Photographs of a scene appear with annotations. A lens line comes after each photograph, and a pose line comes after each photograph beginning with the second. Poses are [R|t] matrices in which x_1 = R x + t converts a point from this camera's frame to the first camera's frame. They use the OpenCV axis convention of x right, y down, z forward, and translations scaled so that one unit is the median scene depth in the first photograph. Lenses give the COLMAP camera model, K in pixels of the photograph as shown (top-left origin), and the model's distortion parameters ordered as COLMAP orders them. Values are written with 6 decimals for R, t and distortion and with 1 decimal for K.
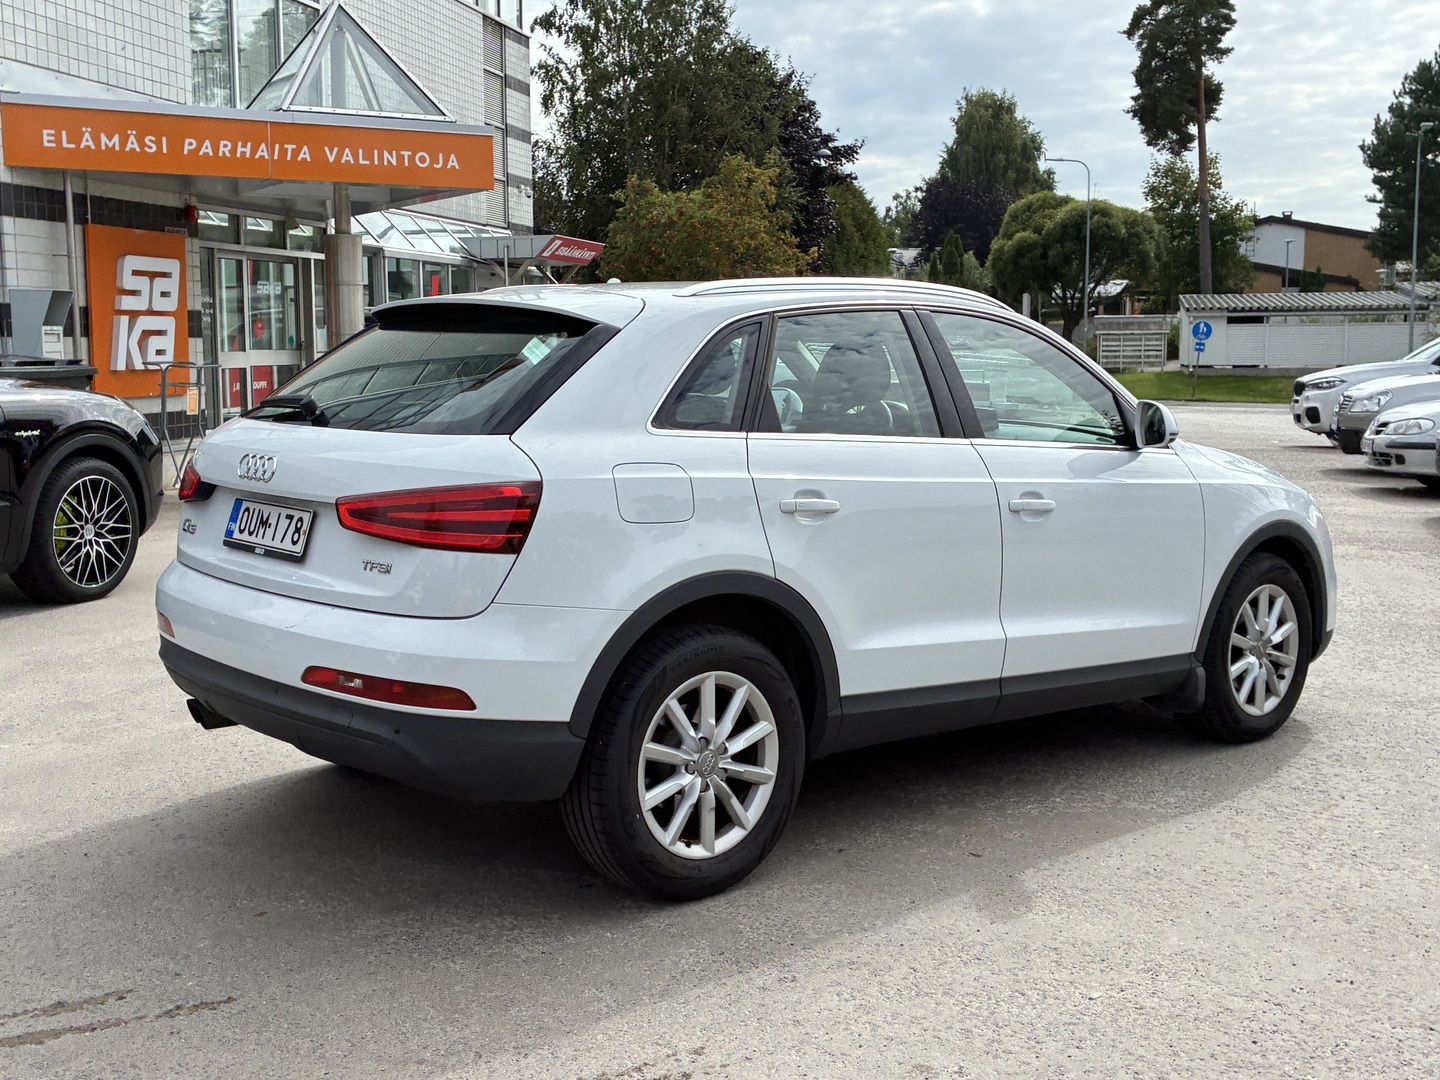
lens RADIAL K [[1593.6, 0, 719.4], [0, 1593.6, 536.4], [0, 0, 1]] dist [0.019402, 0.000000]
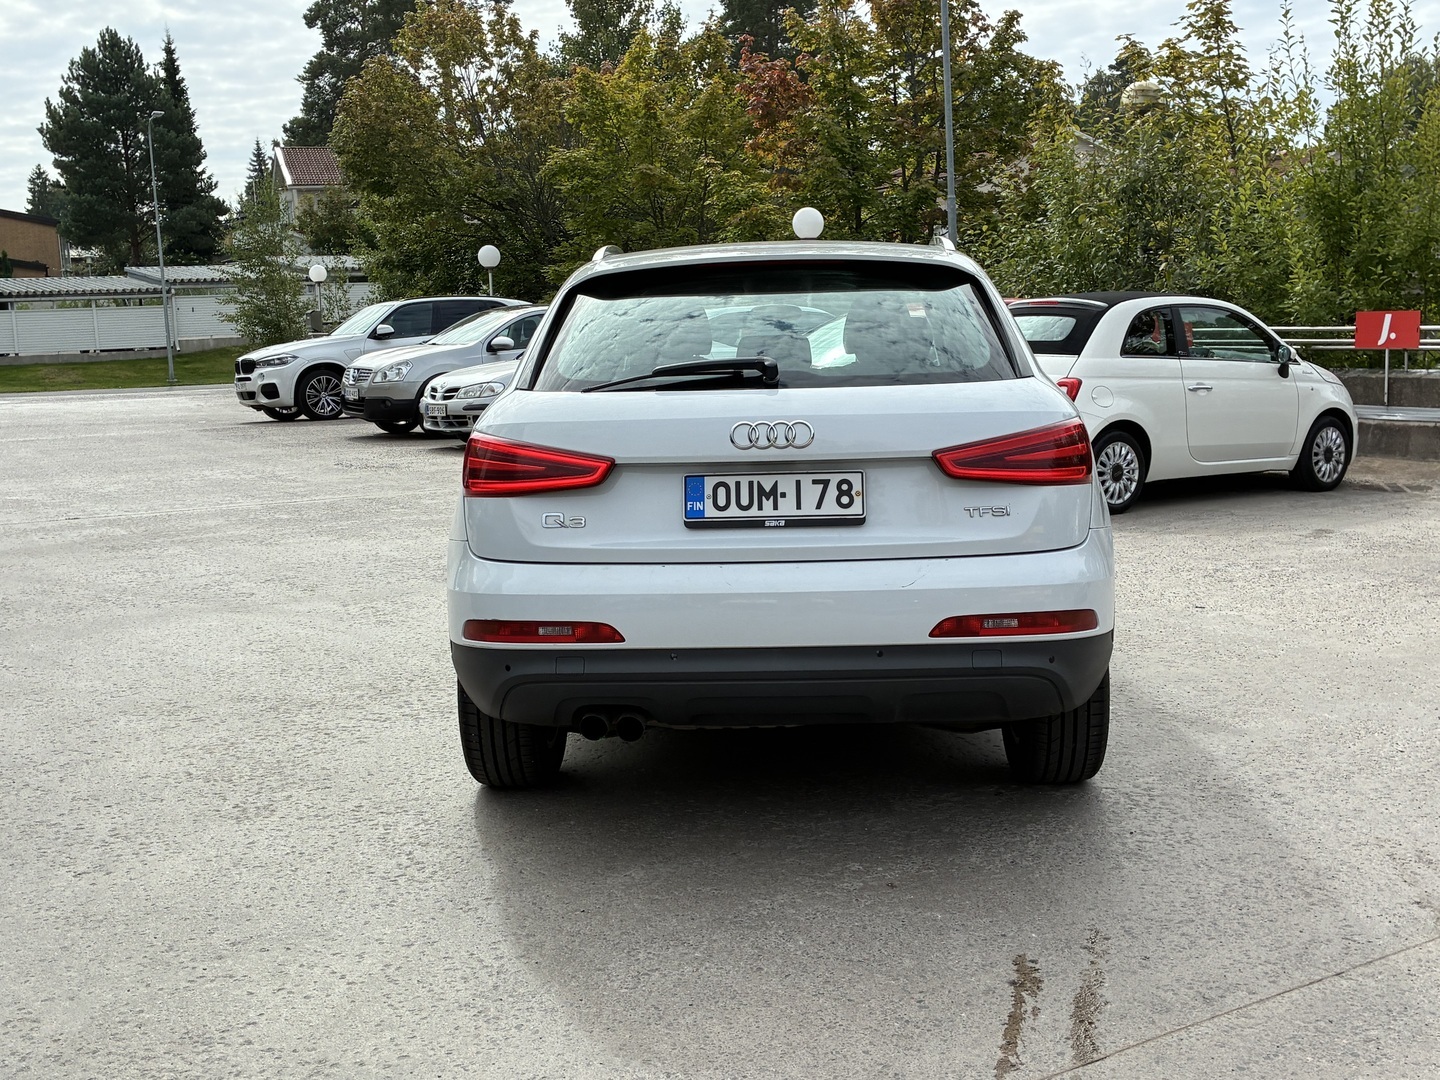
lens RADIAL K [[1593.6, 0, 729.6], [0, 1593.6, 543.6], [0, 0, 1]] dist [0.019402, 0.000000]
pose [[0.700825, -0.126605, 0.702008, -0.821518], [0.117524, 0.991168, 0.061428, -0.033899], [-0.703585, 0.039452, 0.709515, 0.297900]]
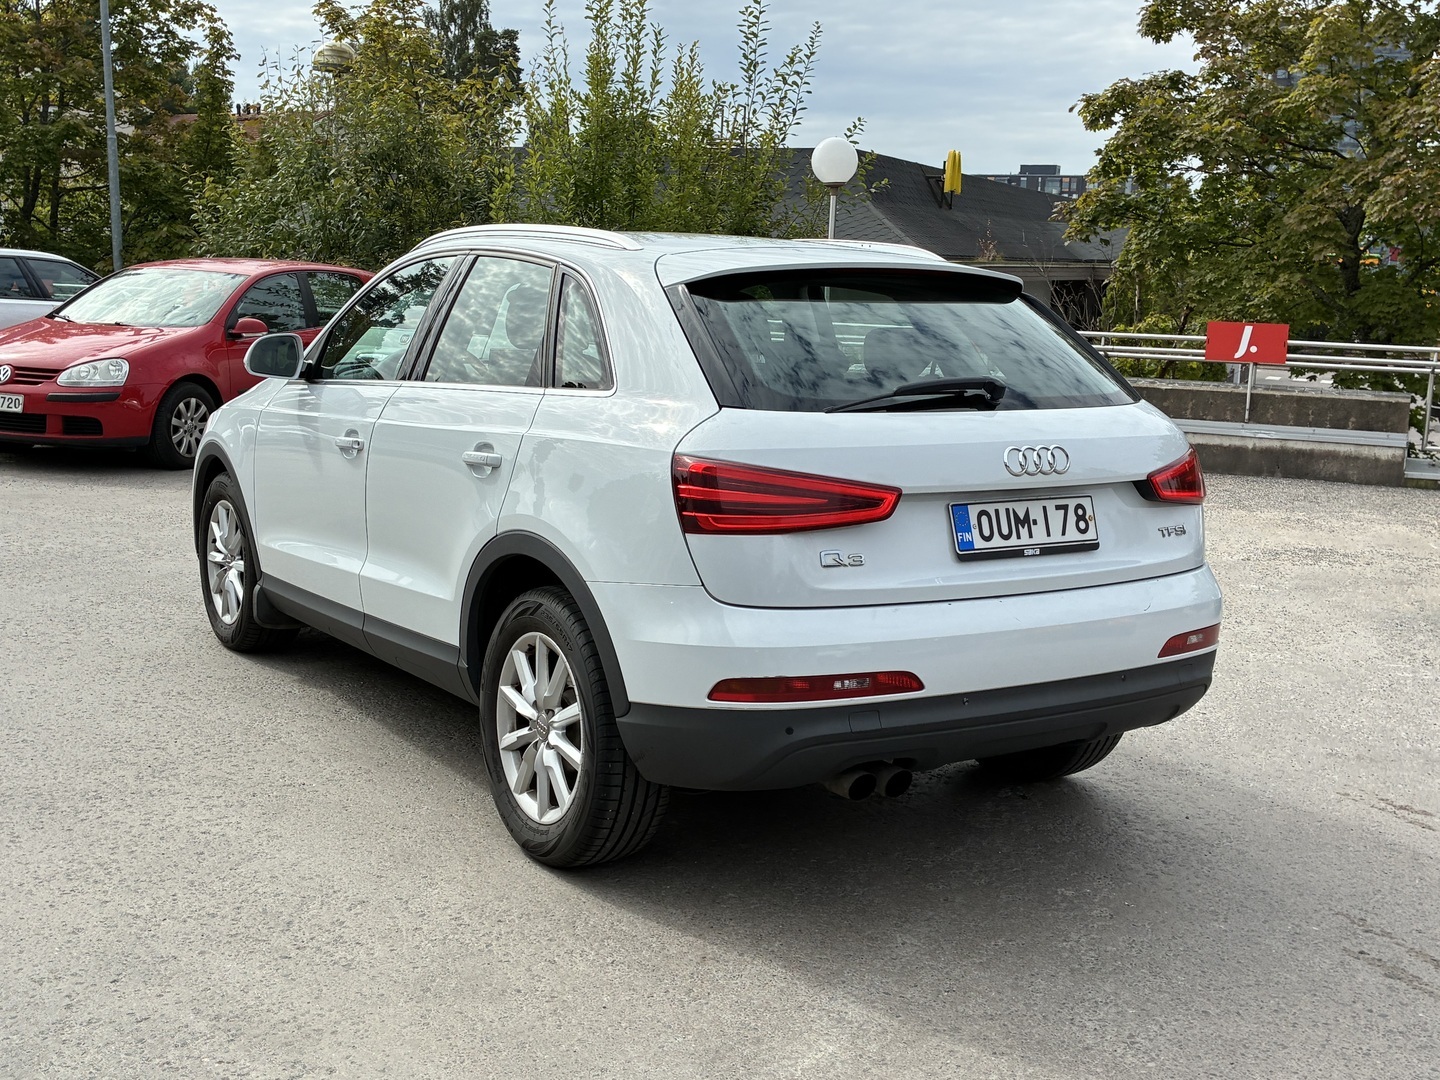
lens RADIAL K [[1593.6, 0, 710.7], [0, 1593.6, 539.2], [0, 0, 1]] dist [0.019402, 0.000000]
pose [[0.177139, -0.164184, 0.970394, -1.016653], [0.089480, 0.984590, 0.150252, -0.127672], [-0.980110, 0.060216, 0.189101, 0.853624]]
